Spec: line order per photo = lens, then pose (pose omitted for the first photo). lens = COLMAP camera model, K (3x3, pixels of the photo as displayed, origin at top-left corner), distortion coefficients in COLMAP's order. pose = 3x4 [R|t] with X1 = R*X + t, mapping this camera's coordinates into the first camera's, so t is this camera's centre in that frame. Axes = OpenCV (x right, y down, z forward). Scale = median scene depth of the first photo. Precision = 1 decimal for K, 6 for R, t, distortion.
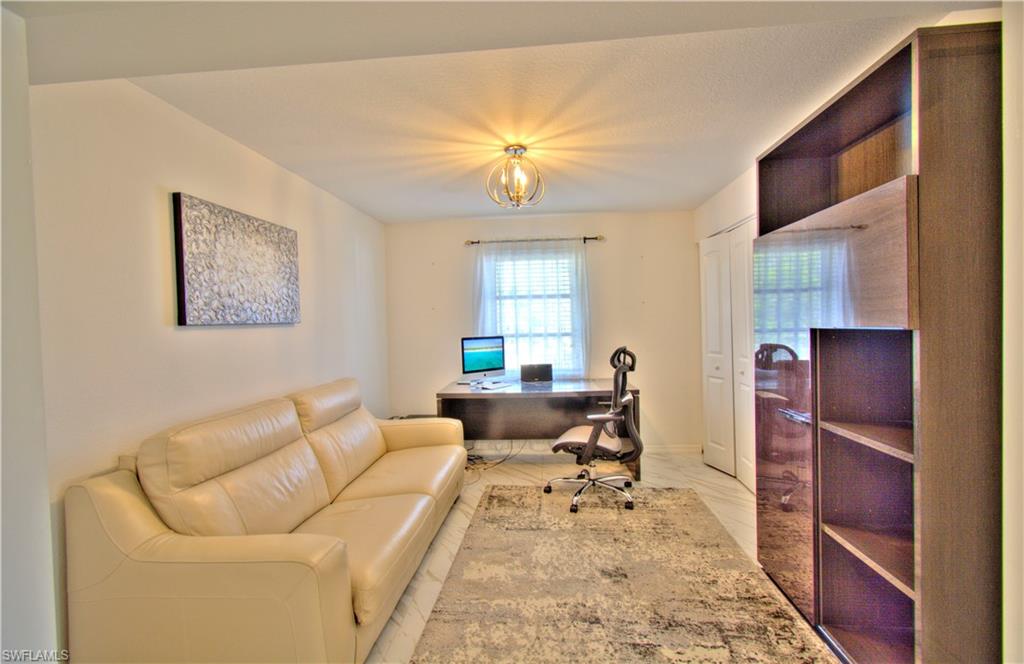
lens RADIAL K [[439.6, 0, 513.4], [0, 439.6, 331.3], [0, 0, 1]] dist [-0.000832, 0.002954]
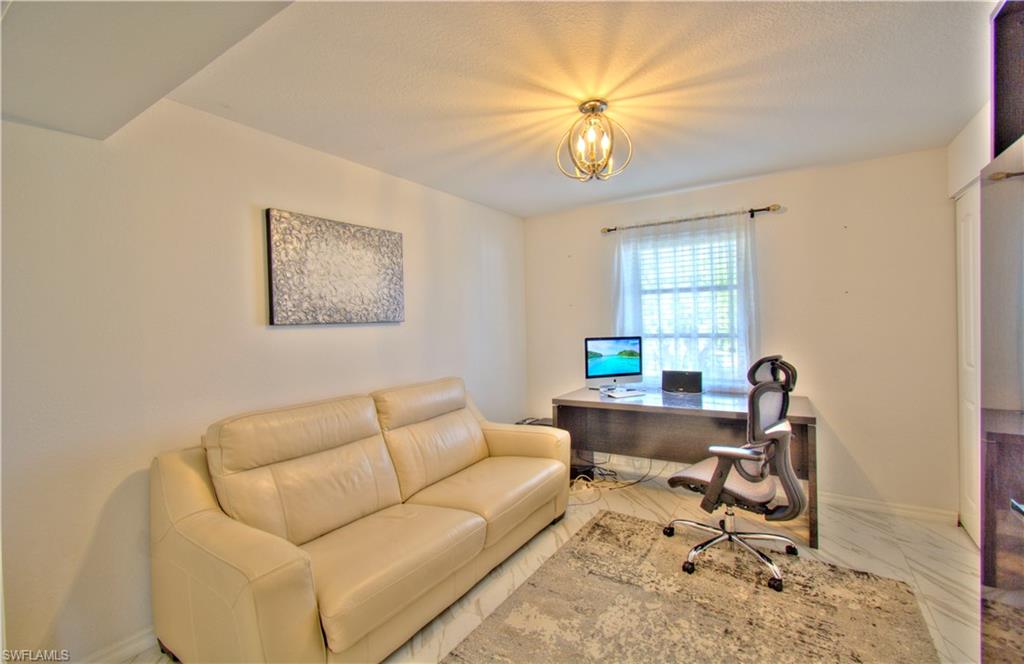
lens RADIAL K [[439.6, 0, 512.7], [0, 439.6, 329.7], [0, 0, 1]] dist [-0.000832, 0.002954]
pose [[0.884937, 0.012781, -0.465535, 0.228223], [-0.009102, 0.999907, 0.010150, -0.013008], [0.465621, -0.004745, 0.884971, 0.197784]]
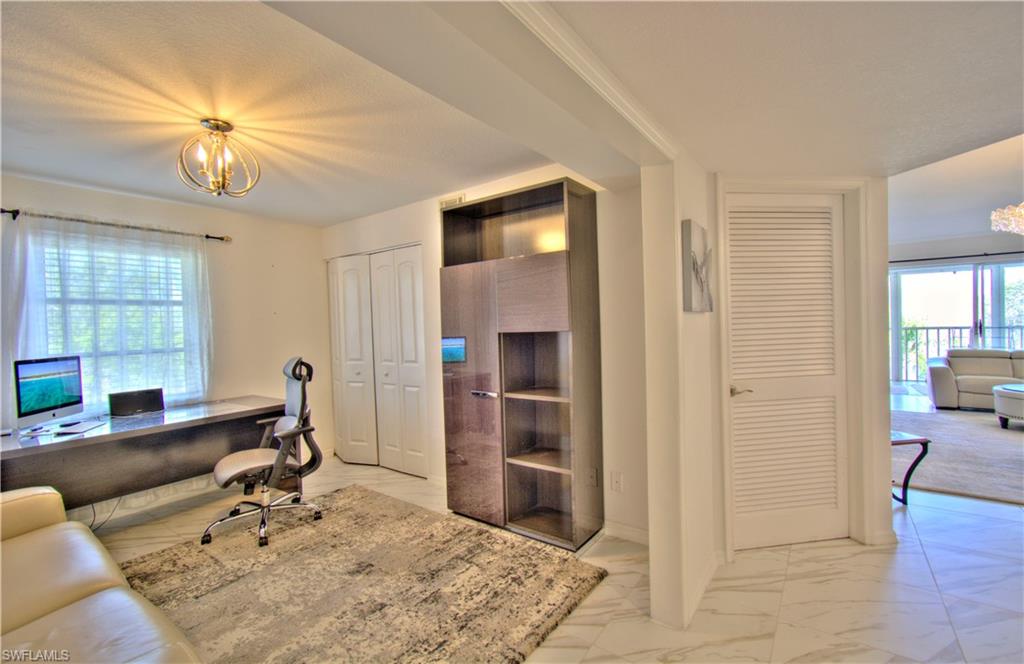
lens RADIAL K [[439.6, 0, 512.8], [0, 439.6, 328.3], [0, 0, 1]] dist [-0.000832, 0.002954]
pose [[0.520966, -0.000684, 0.853577, -0.378626], [0.034698, 0.999190, -0.020376, 0.007322], [-0.852872, 0.040232, 0.520568, 0.092070]]
